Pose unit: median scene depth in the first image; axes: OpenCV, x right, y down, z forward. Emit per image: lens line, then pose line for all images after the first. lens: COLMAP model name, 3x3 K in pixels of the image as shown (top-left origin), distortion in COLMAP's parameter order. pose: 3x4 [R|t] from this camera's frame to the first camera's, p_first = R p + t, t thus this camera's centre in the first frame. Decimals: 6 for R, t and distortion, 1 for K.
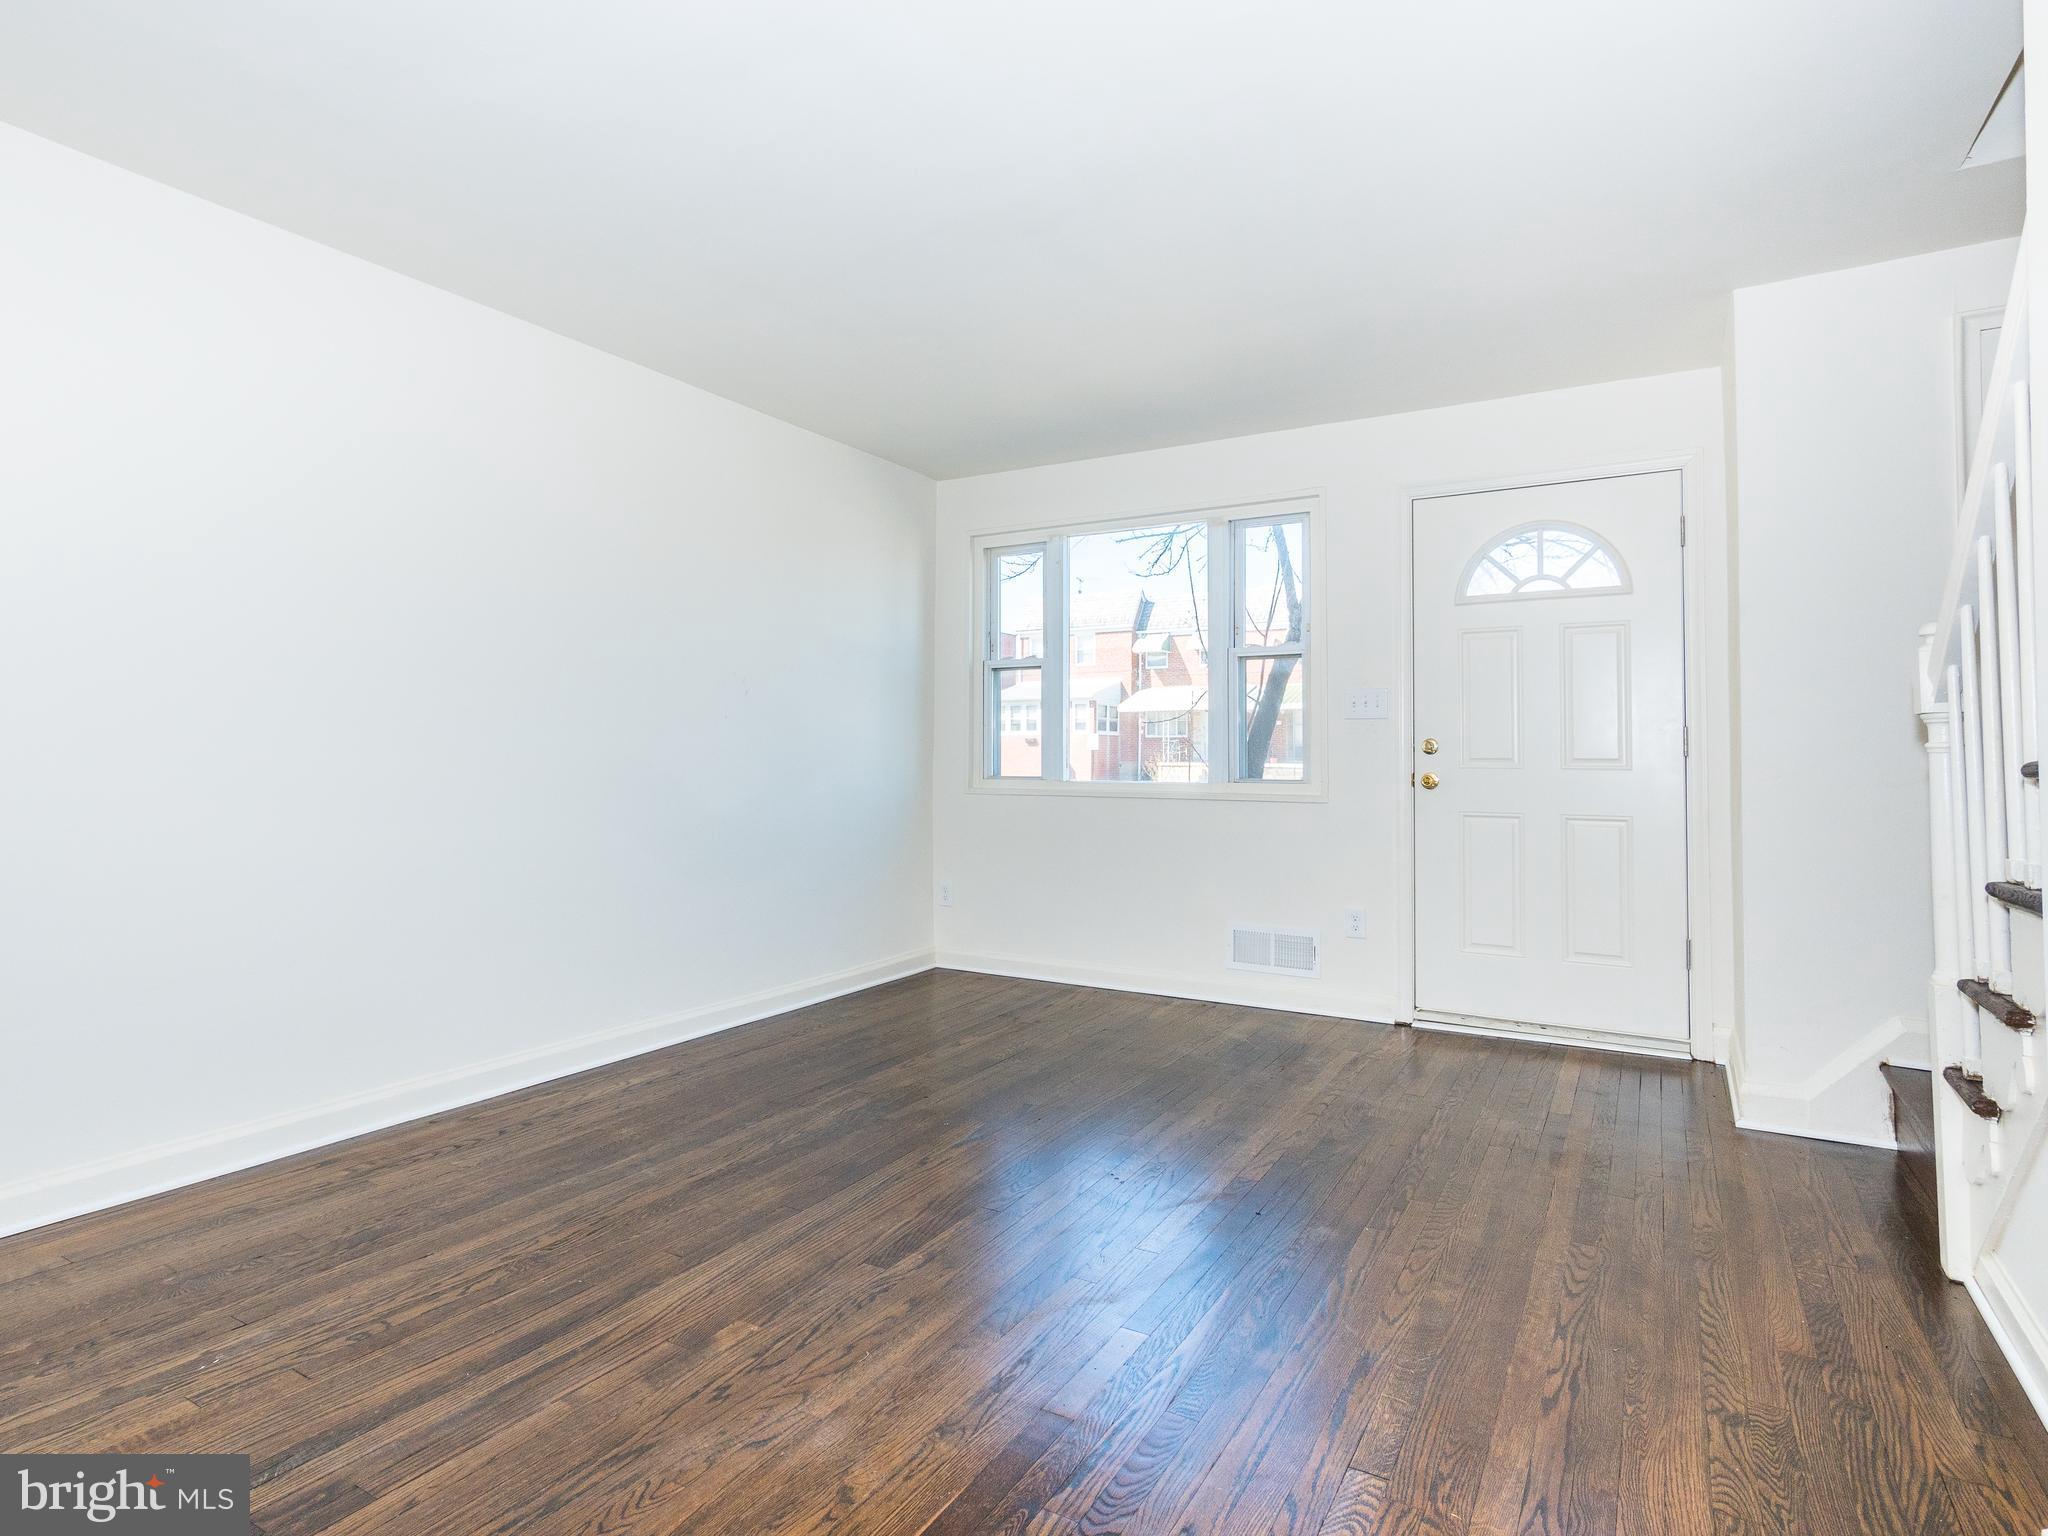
lens RADIAL K [[1081.7, 0, 1020.6], [0, 1081.7, 737.2], [0, 0, 1]] dist [0.002653, 0.000826]
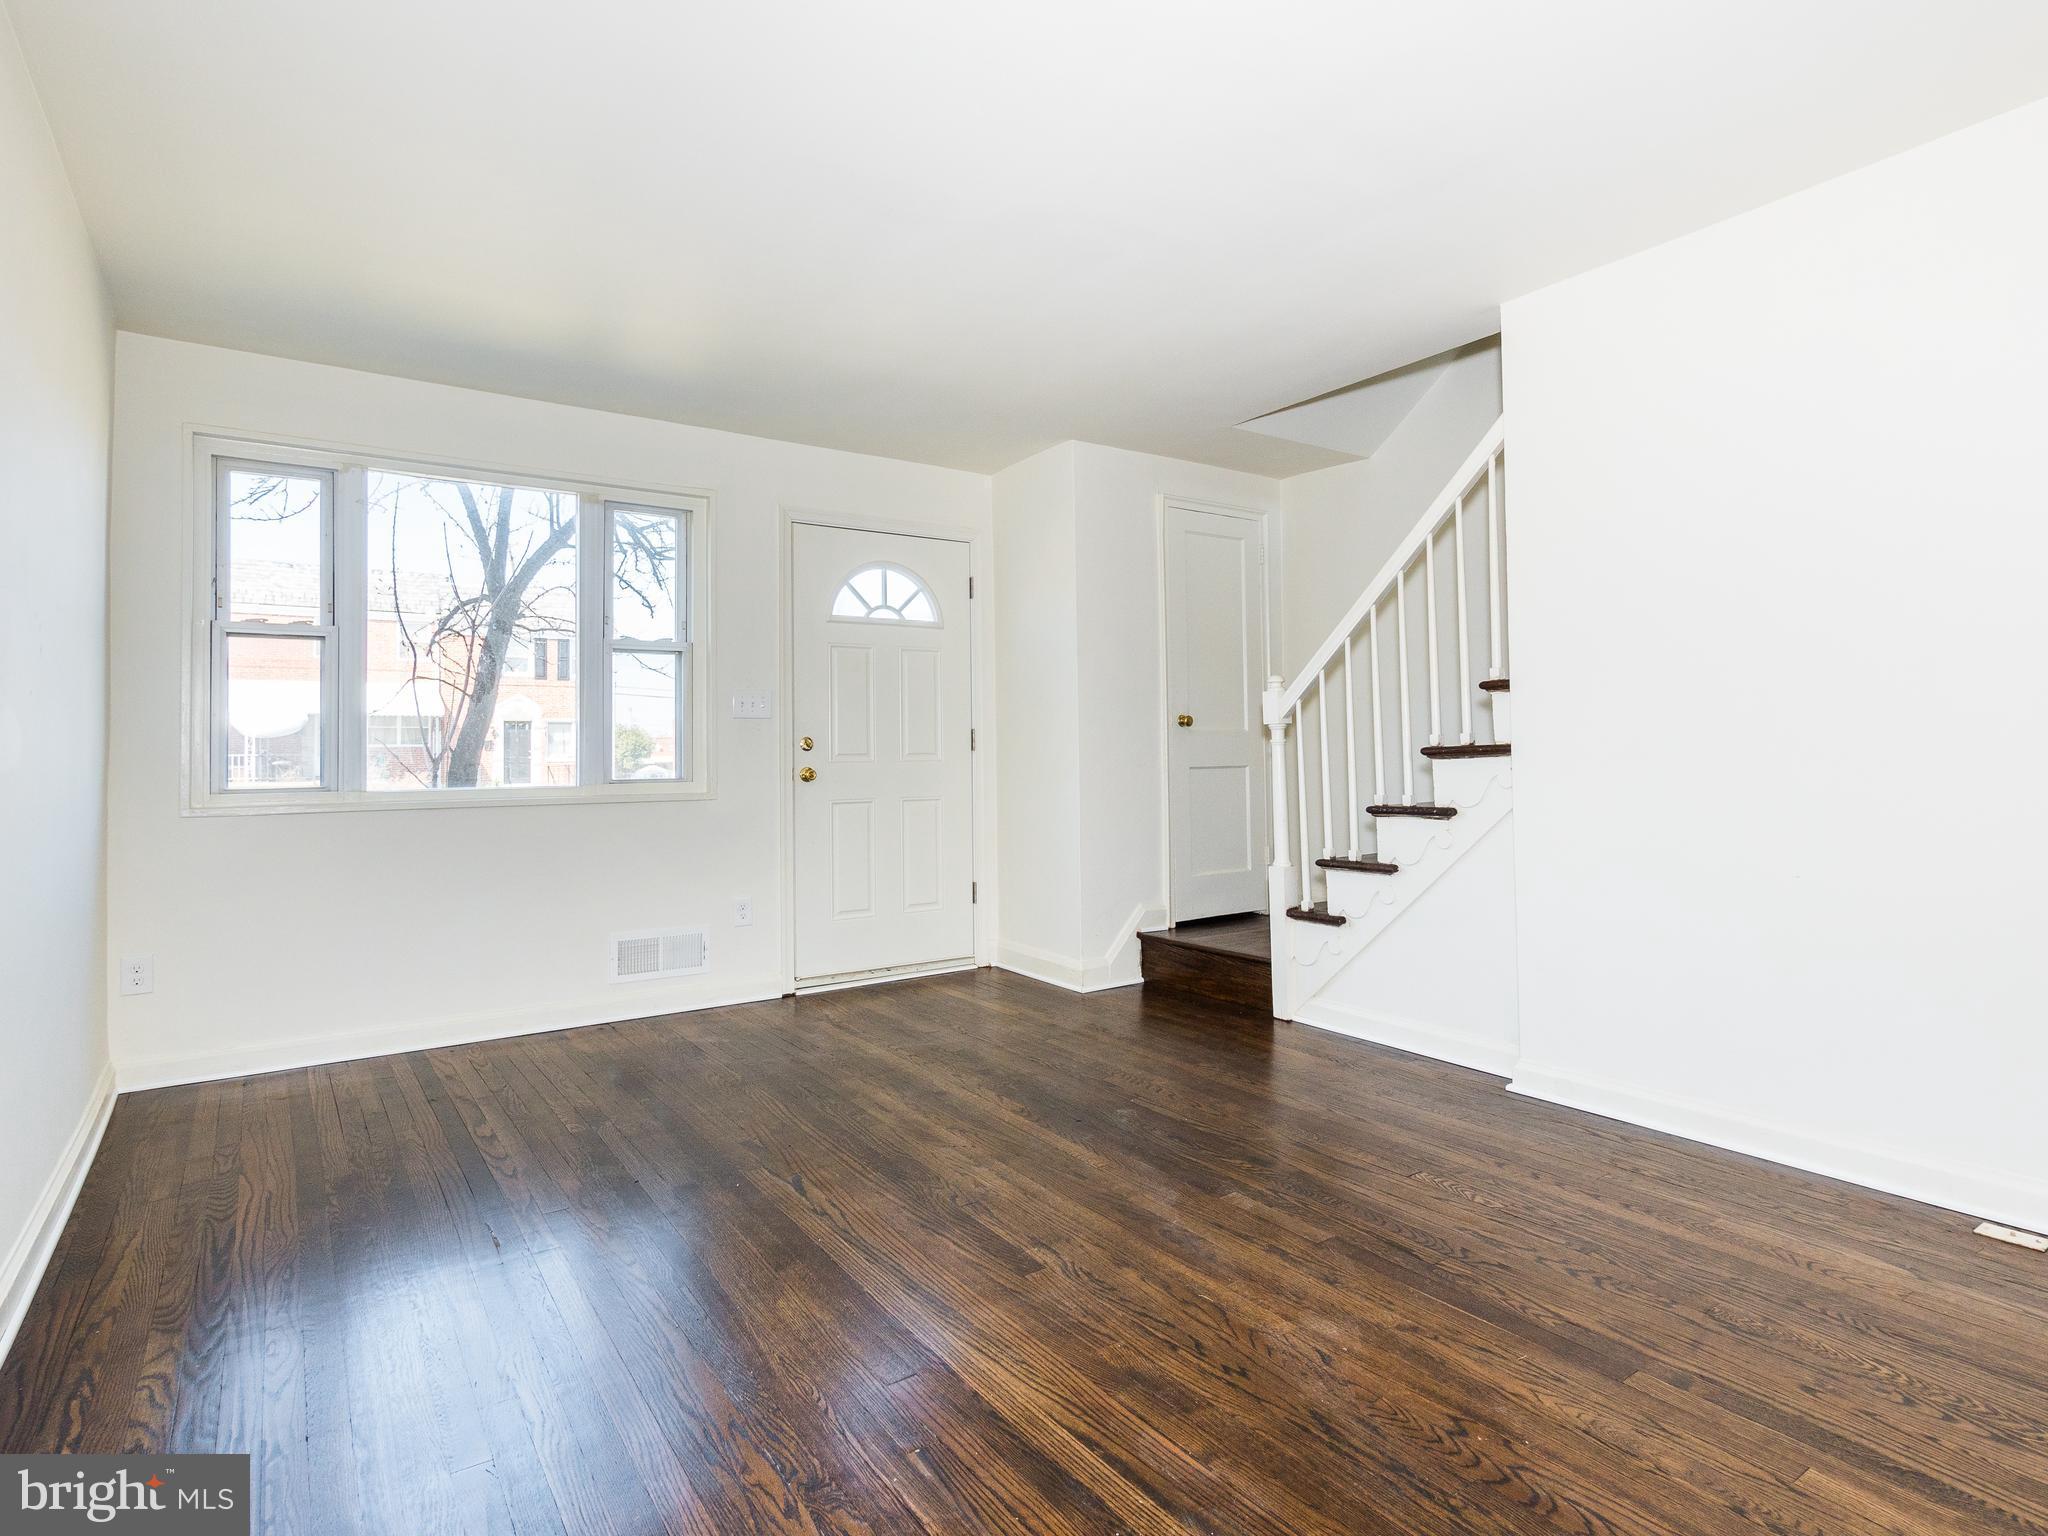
lens RADIAL K [[1081.7, 0, 1020.6], [0, 1081.7, 737.2], [0, 0, 1]] dist [0.002653, 0.000826]
pose [[0.422943, 0.004026, 0.906147, -0.791923], [-0.002612, 0.999991, -0.003224, 0.006377], [-0.906153, -0.001003, 0.422950, 0.460353]]
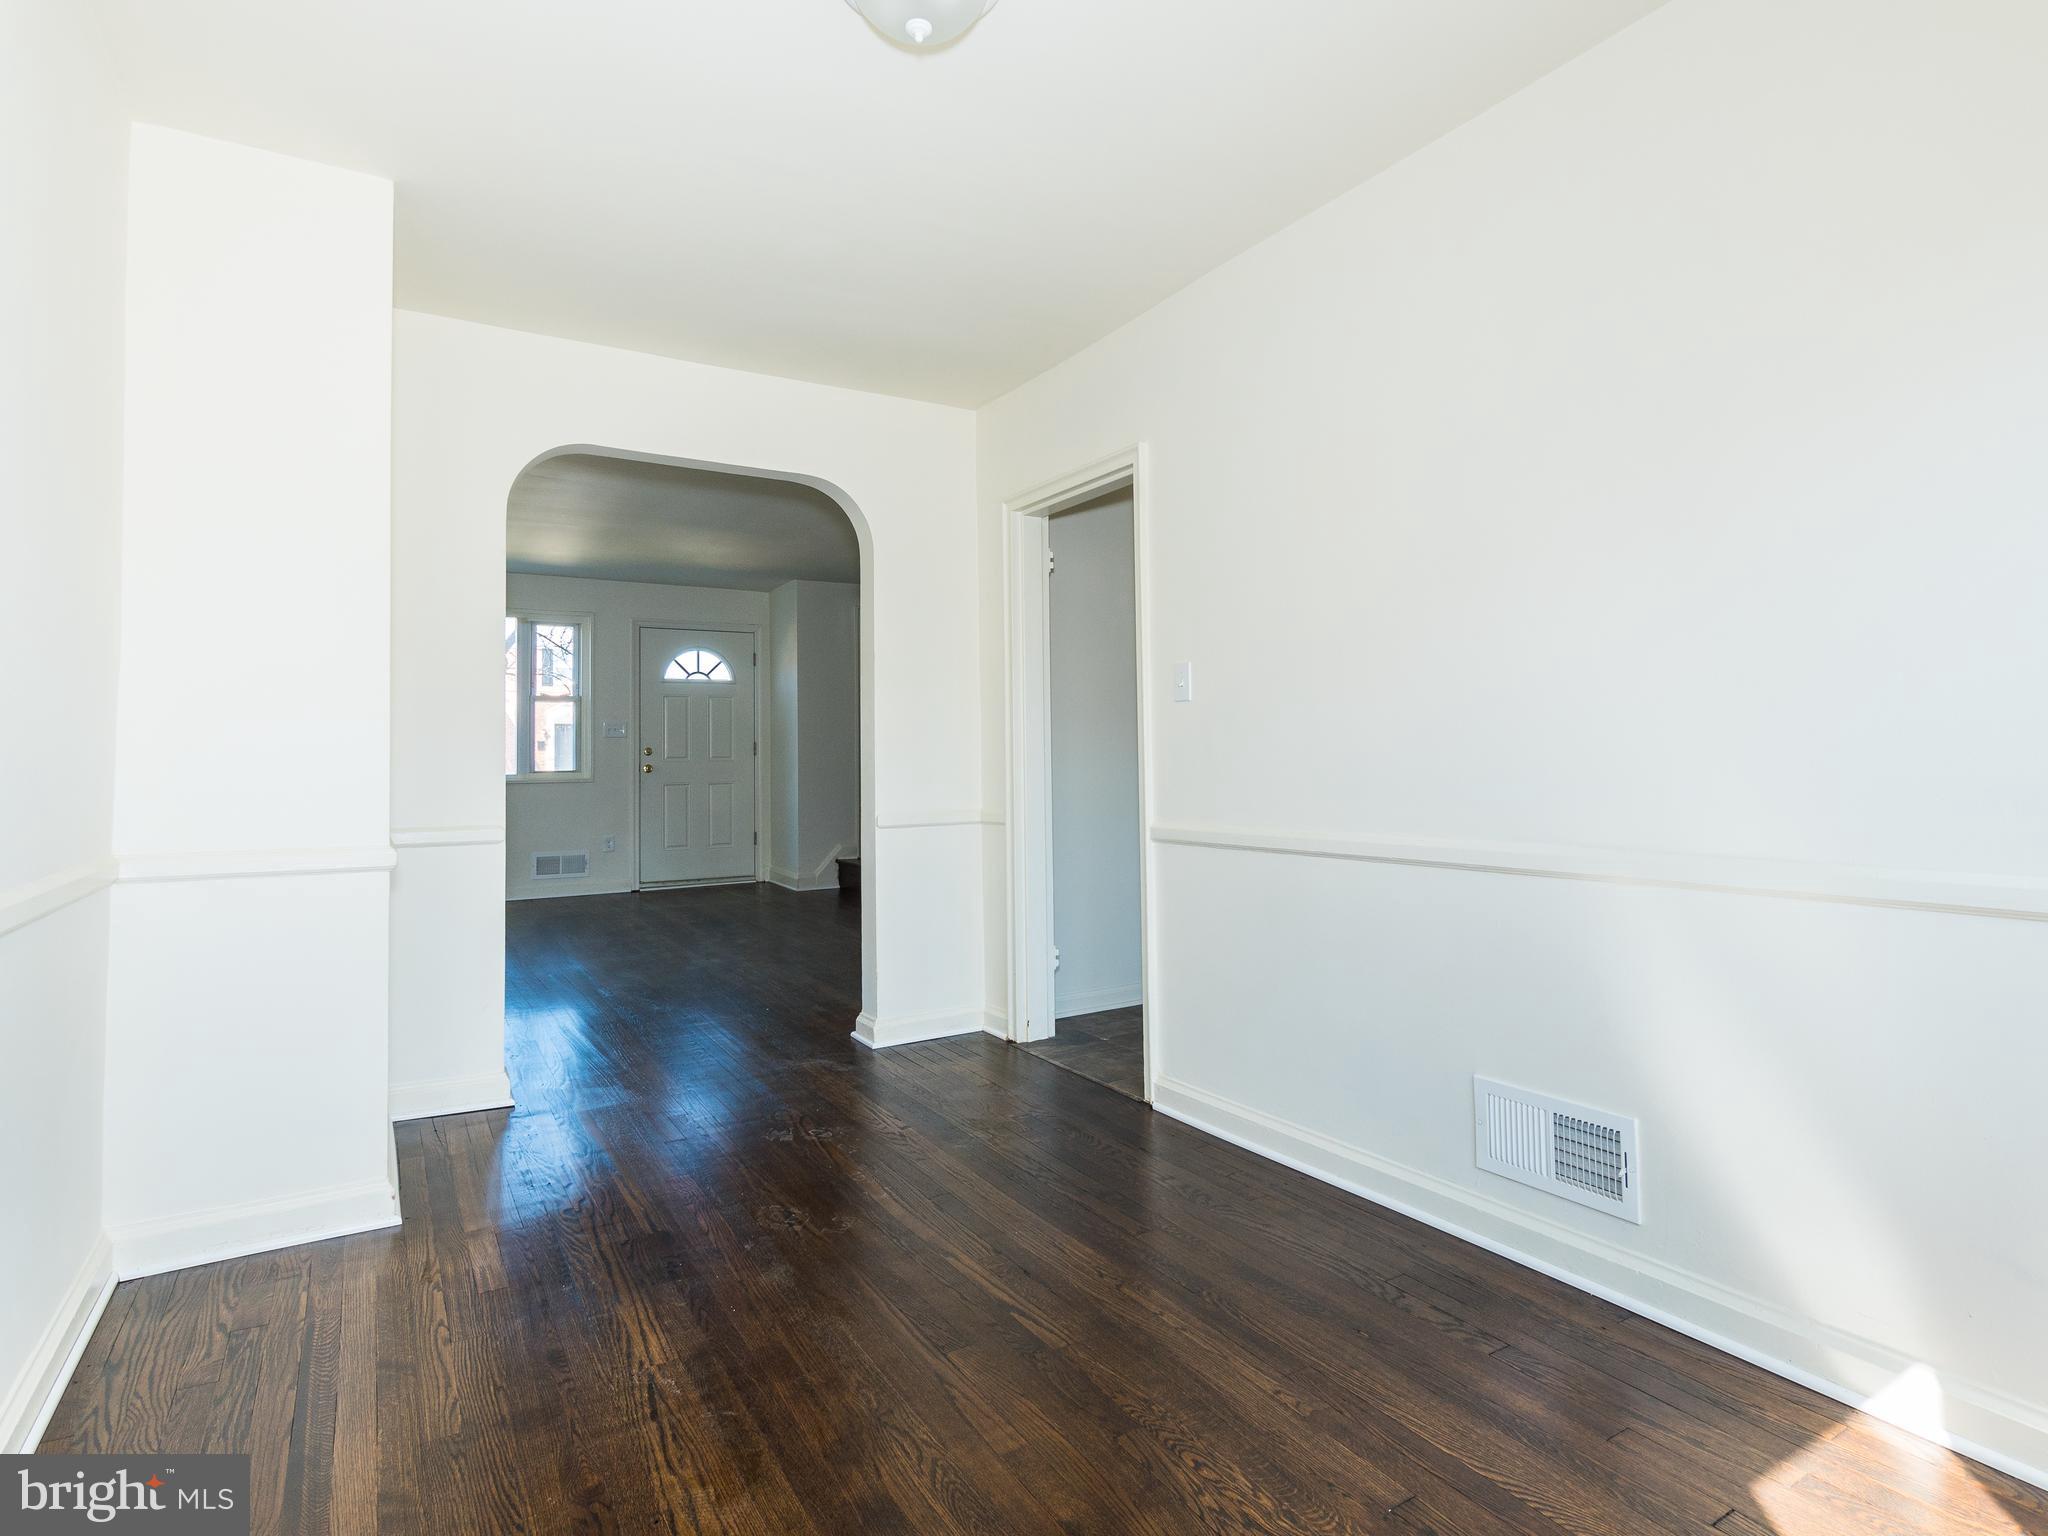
lens RADIAL K [[1081.7, 0, 1020.6], [0, 1081.7, 737.2], [0, 0, 1]] dist [0.002653, 0.000826]
pose [[0.471147, 0.003236, 0.882049, -1.547250], [-0.003511, 0.999992, -0.001793, -0.024360], [-0.882048, -0.002252, 0.471155, -0.813312]]
